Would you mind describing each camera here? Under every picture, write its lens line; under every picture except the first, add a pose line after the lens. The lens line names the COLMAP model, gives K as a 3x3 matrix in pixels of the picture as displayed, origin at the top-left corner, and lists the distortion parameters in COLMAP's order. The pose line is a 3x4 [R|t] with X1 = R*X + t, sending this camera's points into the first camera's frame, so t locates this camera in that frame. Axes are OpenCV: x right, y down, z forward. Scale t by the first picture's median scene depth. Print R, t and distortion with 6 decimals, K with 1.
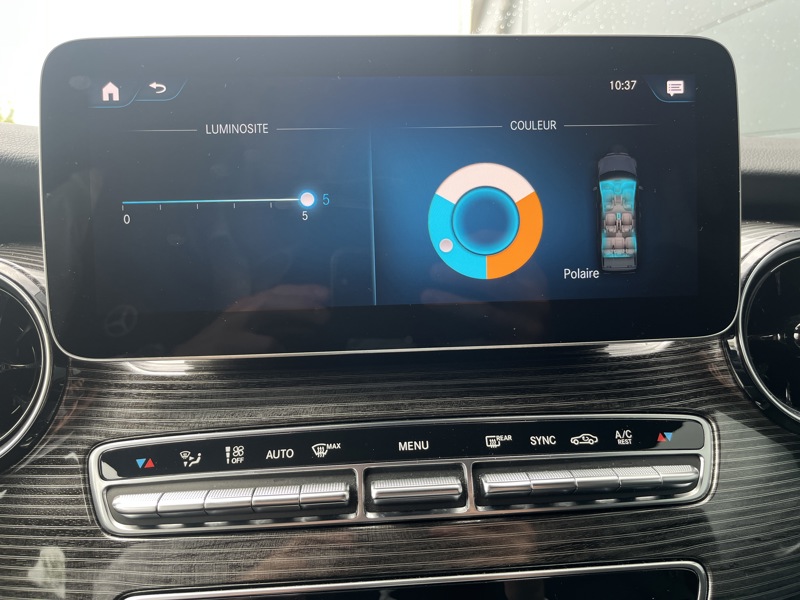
lens RADIAL K [[609.4, 0, 403.6], [0, 609.4, 301.5], [0, 0, 1]] dist [0.041978, -0.082784]
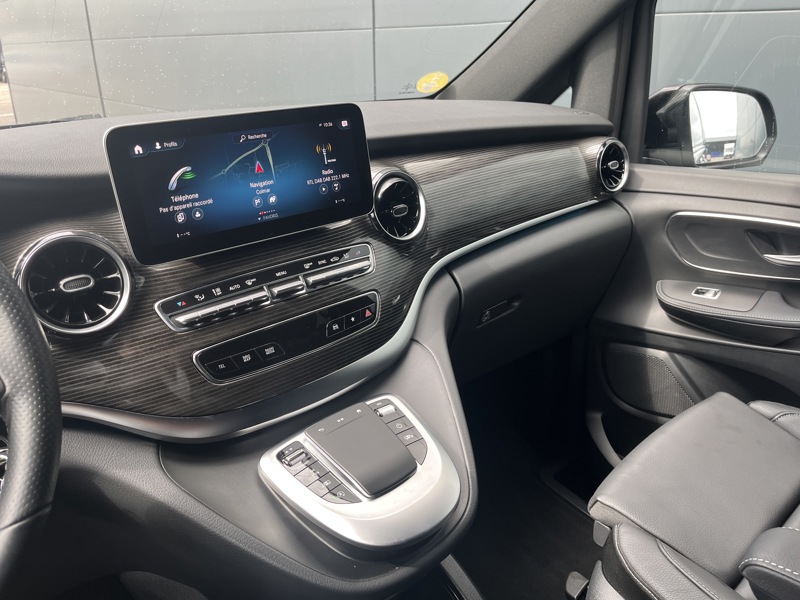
lens RADIAL K [[609.4, 0, 398.4], [0, 609.4, 307.3], [0, 0, 1]] dist [0.041978, -0.082784]
pose [[0.803265, -0.241692, 0.544381, -1.032373], [0.115937, 0.959935, 0.255115, -0.235469], [-0.584229, -0.141811, 0.799103, -1.408727]]
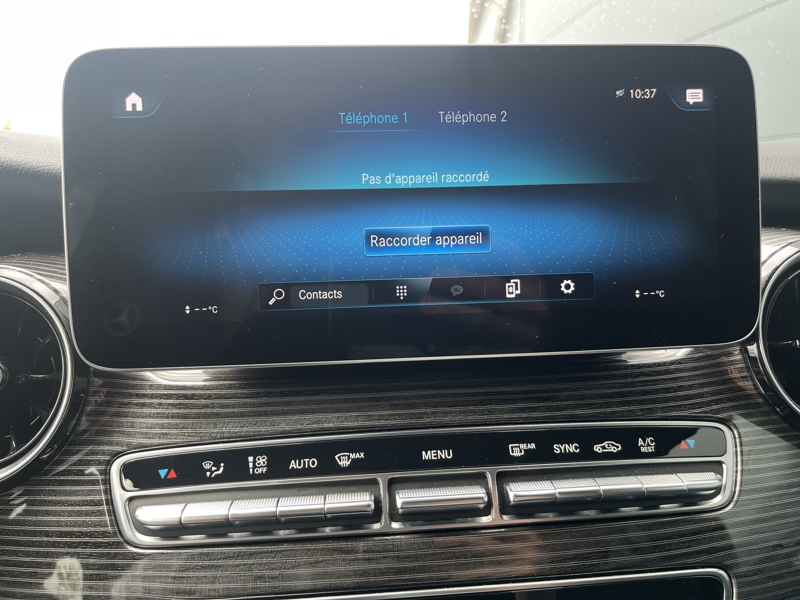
lens RADIAL K [[609.4, 0, 404.7], [0, 609.4, 300.8], [0, 0, 1]] dist [0.041978, -0.082784]
pose [[0.999976, -0.004663, 0.005084, -0.039776], [0.004728, 0.999907, -0.012797, -0.002068], [-0.005024, 0.012821, 0.999905, 0.000446]]
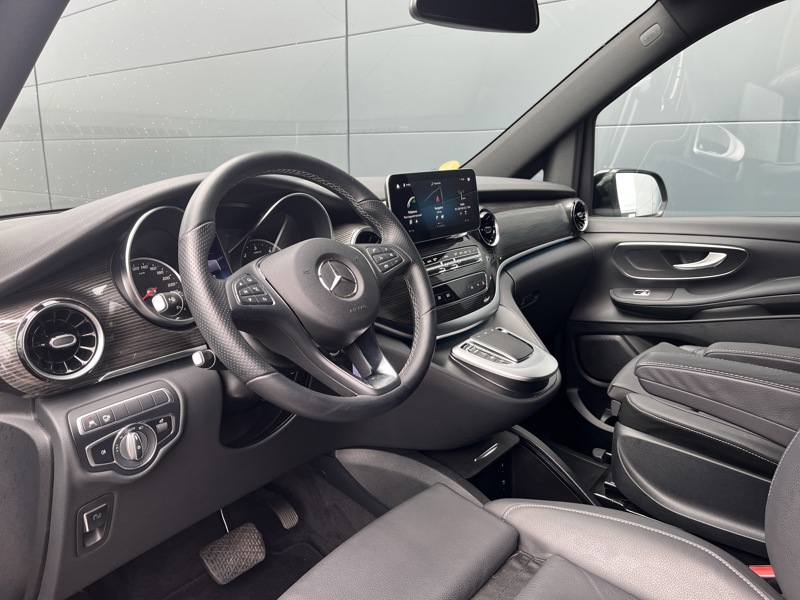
lens RADIAL K [[609.4, 0, 401.9], [0, 609.4, 305.1], [0, 0, 1]] dist [0.041978, -0.082784]
pose [[0.688874, -0.175856, 0.703226, -3.639756], [0.127310, 0.984398, 0.121457, -0.017390], [-0.713613, 0.005859, 0.700515, -2.106580]]
